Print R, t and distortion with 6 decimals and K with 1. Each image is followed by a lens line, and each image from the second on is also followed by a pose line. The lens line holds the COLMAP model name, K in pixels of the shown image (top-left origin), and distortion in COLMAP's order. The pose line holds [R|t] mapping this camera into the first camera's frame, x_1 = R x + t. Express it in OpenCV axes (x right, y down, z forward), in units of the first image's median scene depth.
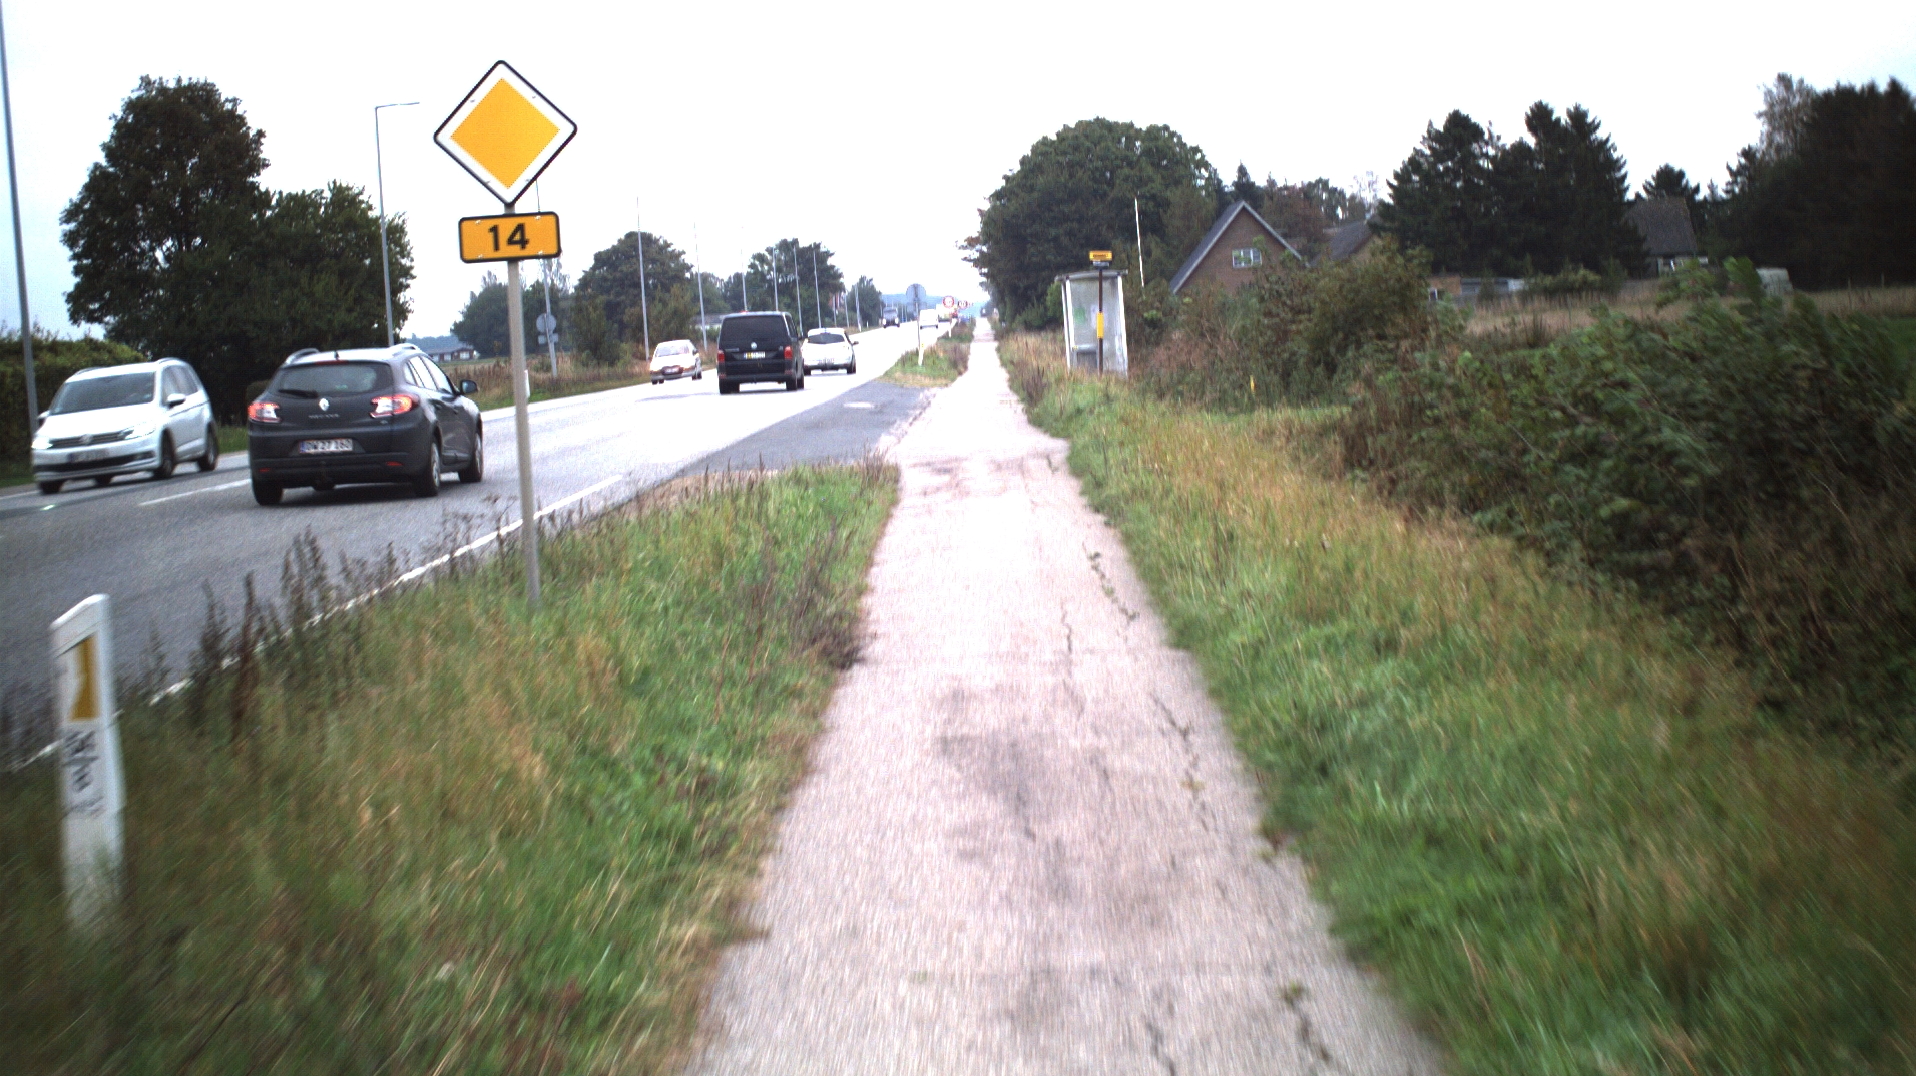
lens RADIAL K [[2877.9, 0, 958.0], [0, 2877.9, 538.0], [0, 0, 1]] dist [-0.158588, 0.009743]
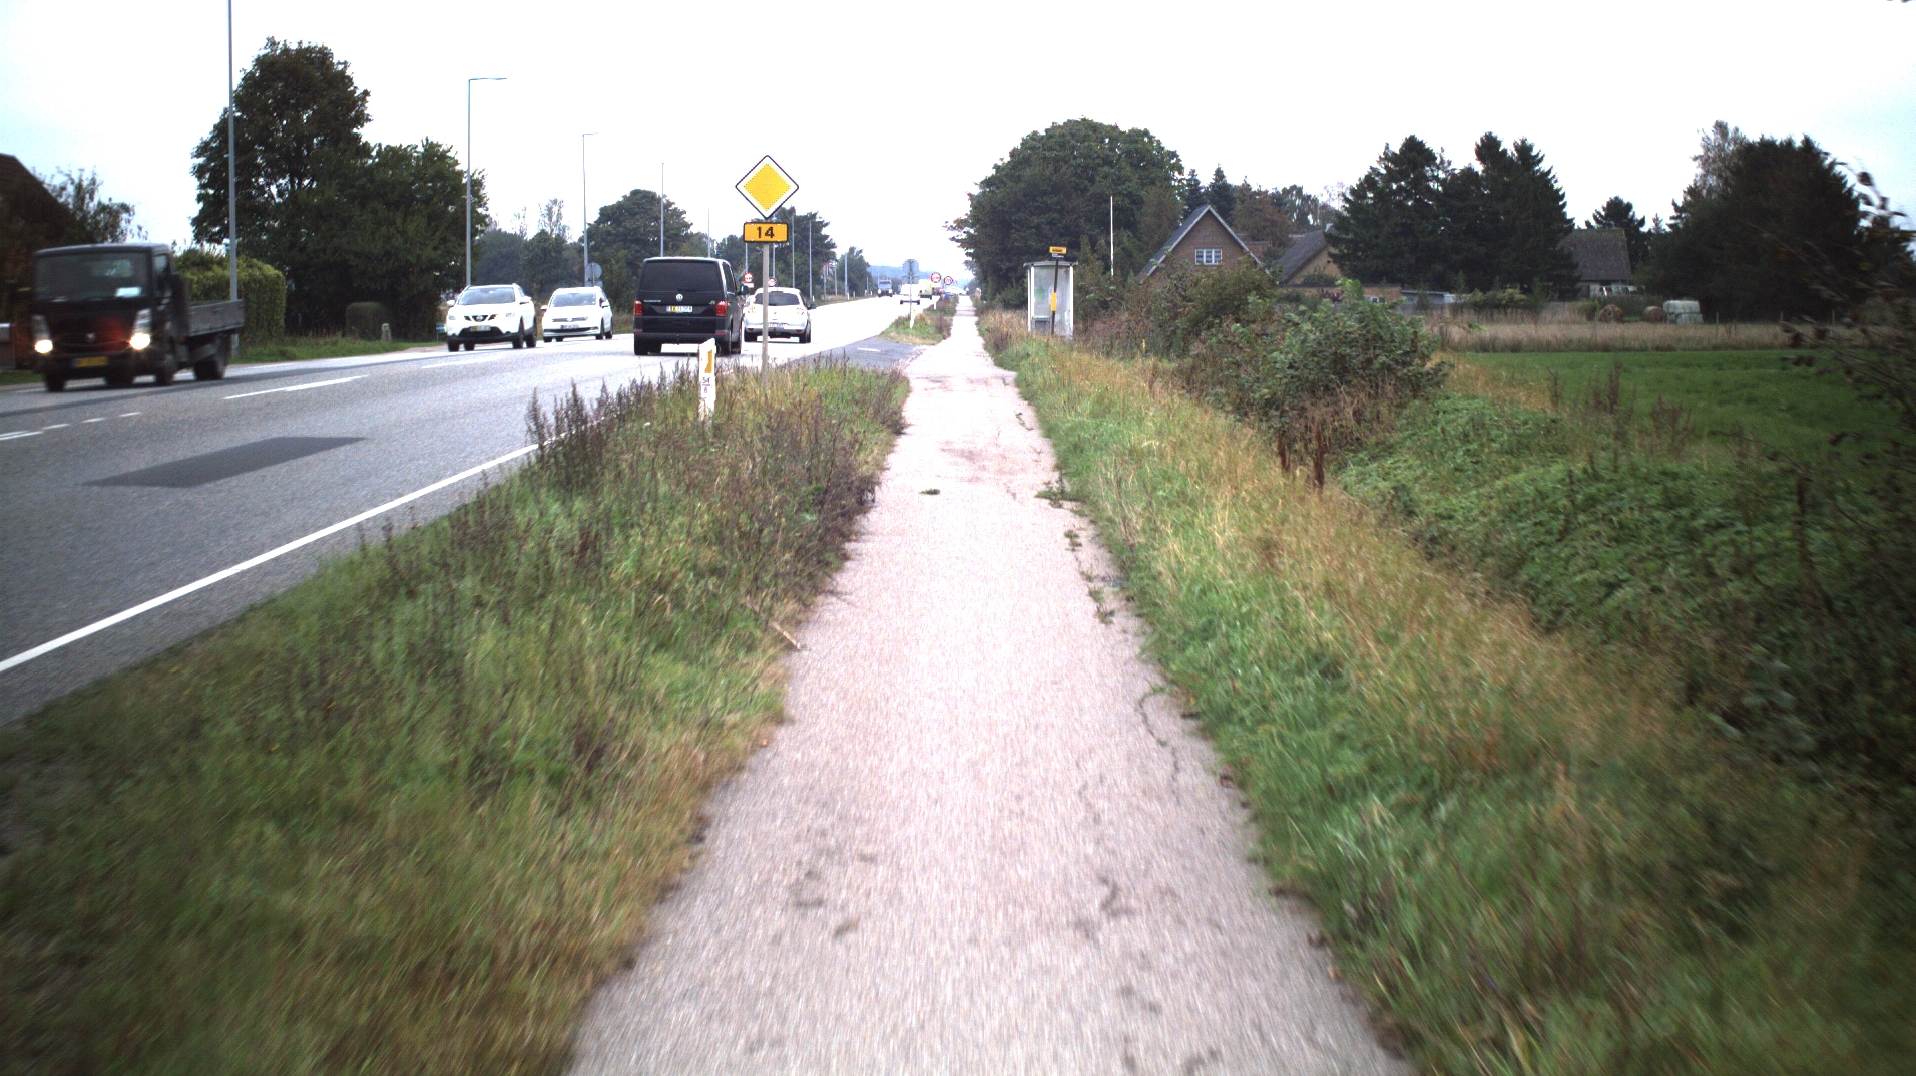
lens RADIAL K [[3332.5, 0, 958.0], [0, 3332.5, 538.0], [0, 0, 1]] dist [-0.216765, 0.154805]
pose [[0.997499, 0.069679, 0.011820, -0.002905], [-0.069622, 0.997560, -0.005113, 0.022883], [-0.012148, 0.004277, 0.999917, -0.268475]]
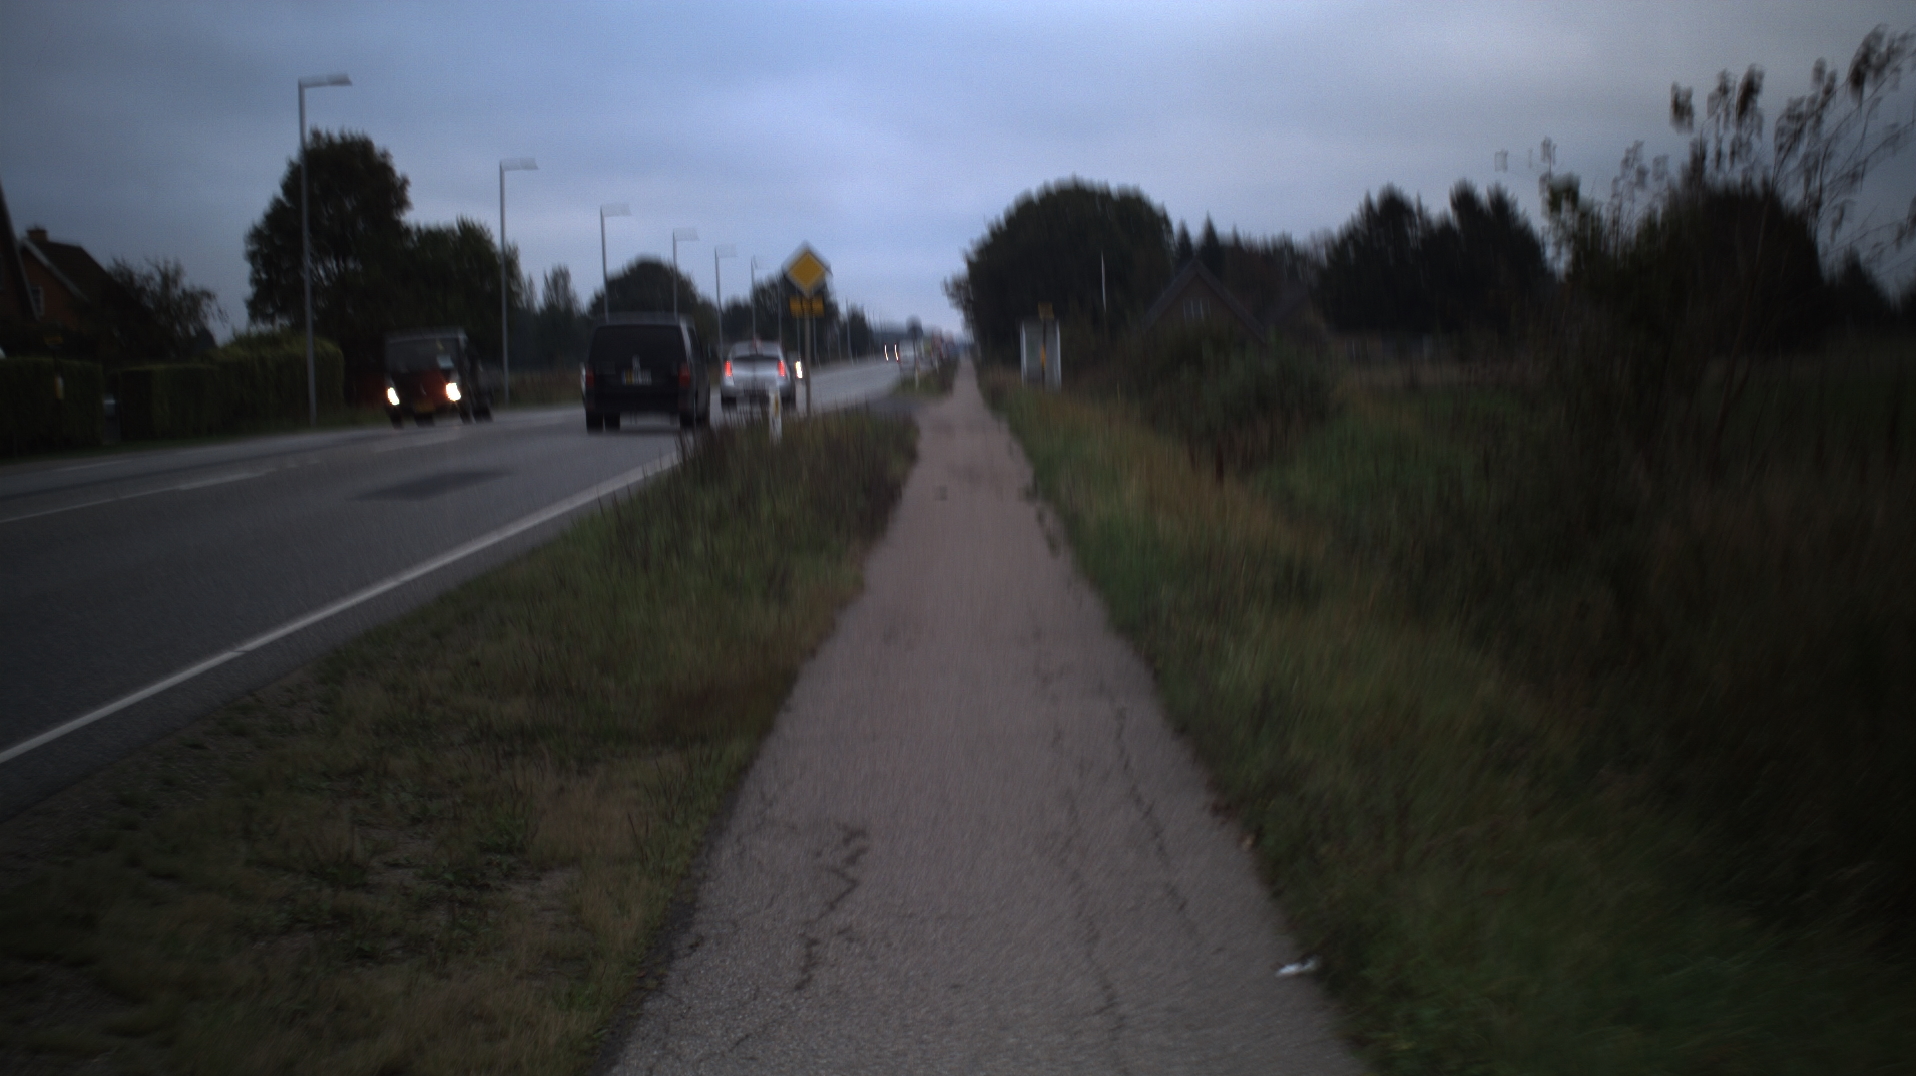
lens RADIAL K [[3608.5, 0, 929.8], [0, 3608.5, 539.5], [0, 0, 1]] dist [-0.235051, 0.106153]
pose [[0.999031, 0.044015, 0.000709, -0.003642], [-0.043981, 0.998678, -0.026615, 0.036495], [-0.001880, 0.026558, 0.999645, -0.434039]]
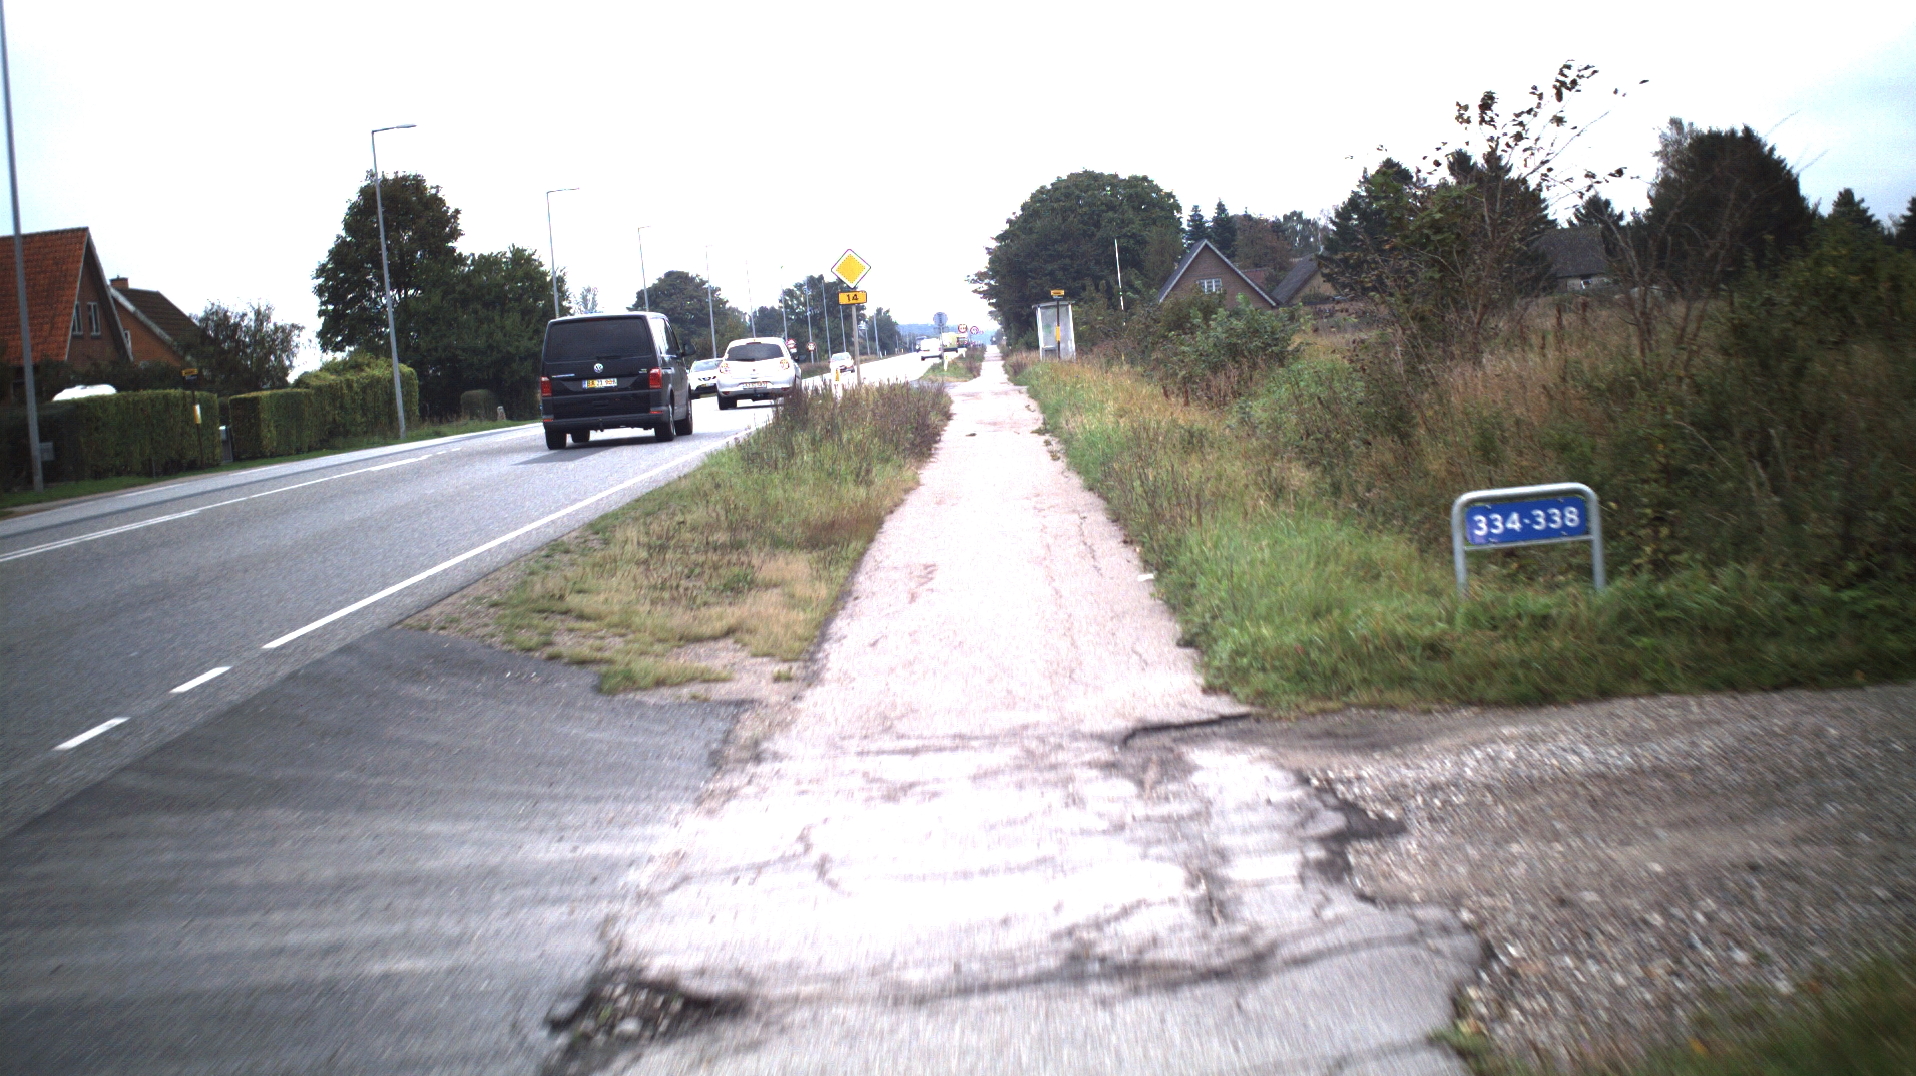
lens RADIAL K [[3935.2, 0, 958.0], [0, 3935.2, 538.0], [0, 0, 1]] dist [-0.269689, 0.254873]
pose [[0.999810, -0.019342, -0.002287, -0.003112], [0.019259, 0.999307, -0.031866, 0.057068], [0.002902, 0.031816, 0.999490, -0.629665]]
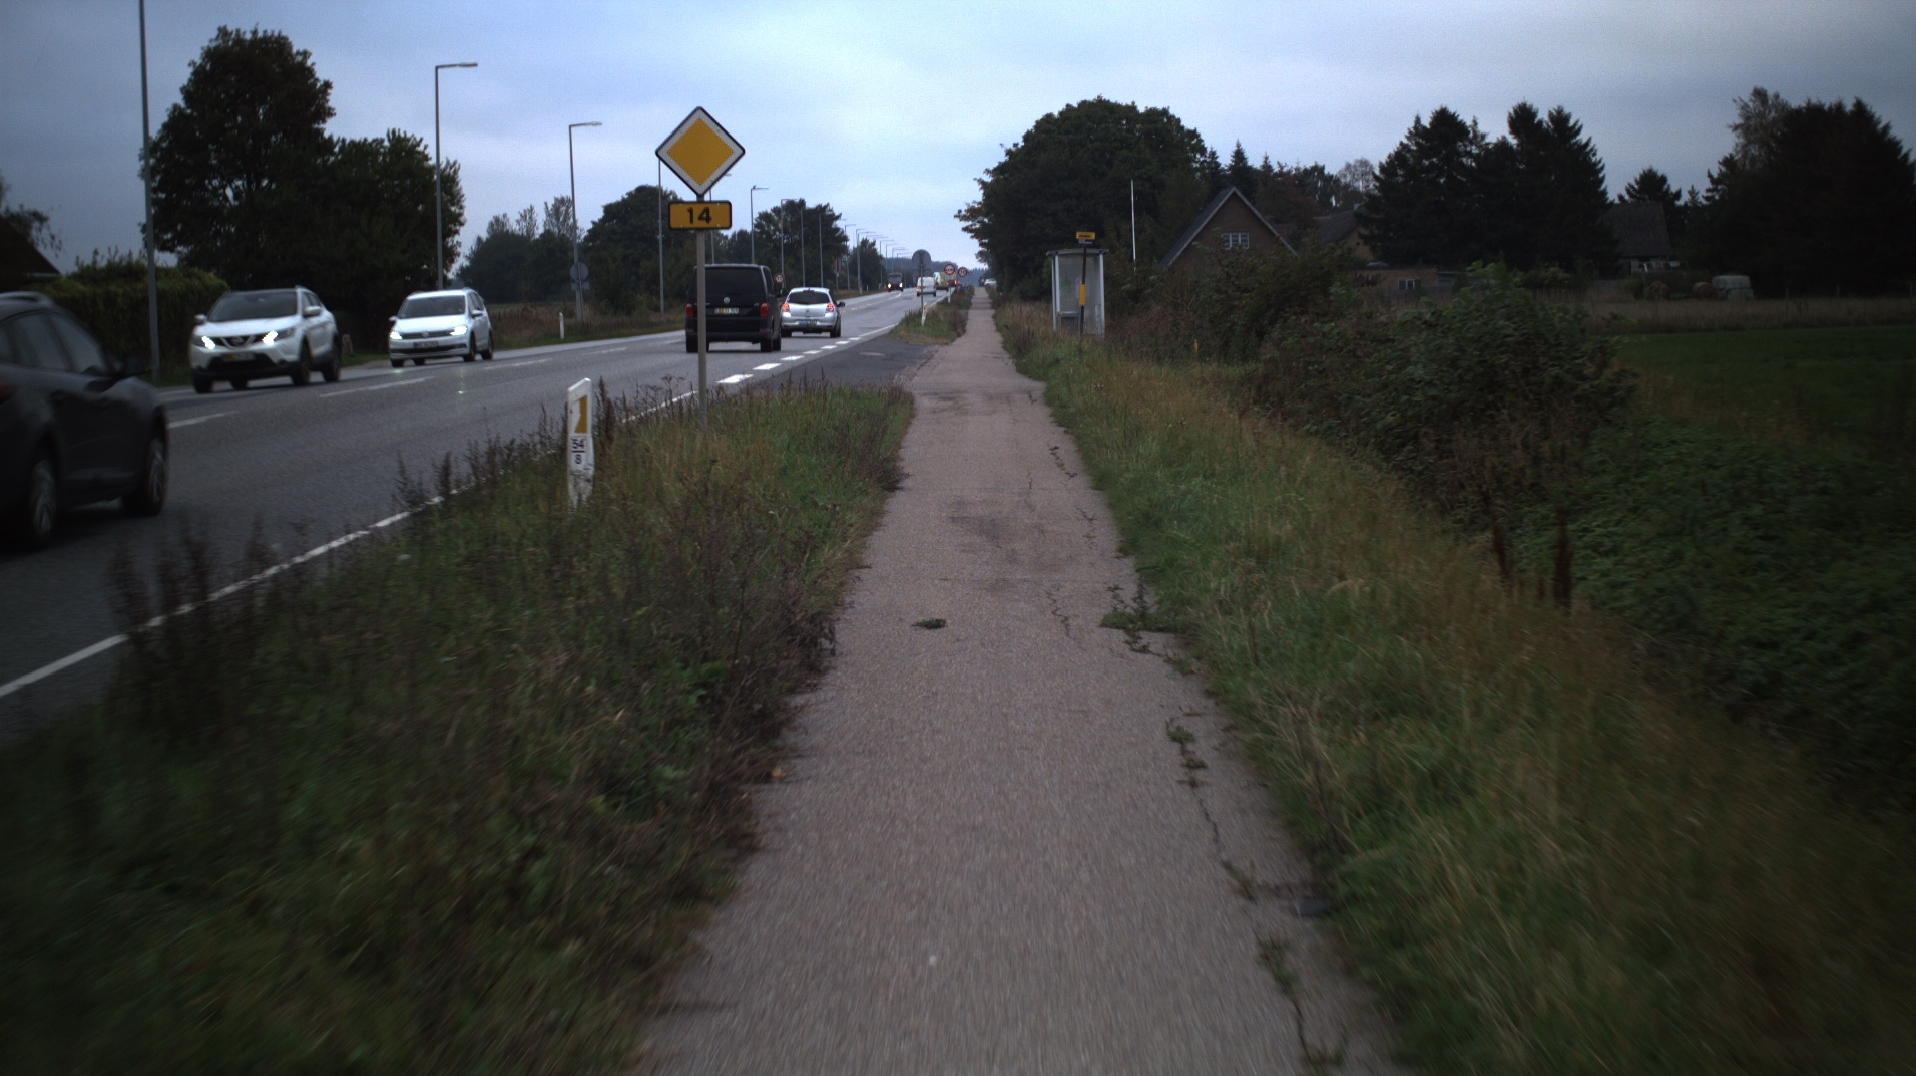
lens RADIAL K [[3088.4, 0, 958.0], [0, 3088.4, 538.0], [0, 0, 1]] dist [-0.181616, 0.052720]
pose [[0.998908, 0.046422, 0.005280, -0.001575], [-0.046446, 0.998911, 0.004405, 0.010540], [-0.005069, -0.004645, 0.999976, -0.124532]]
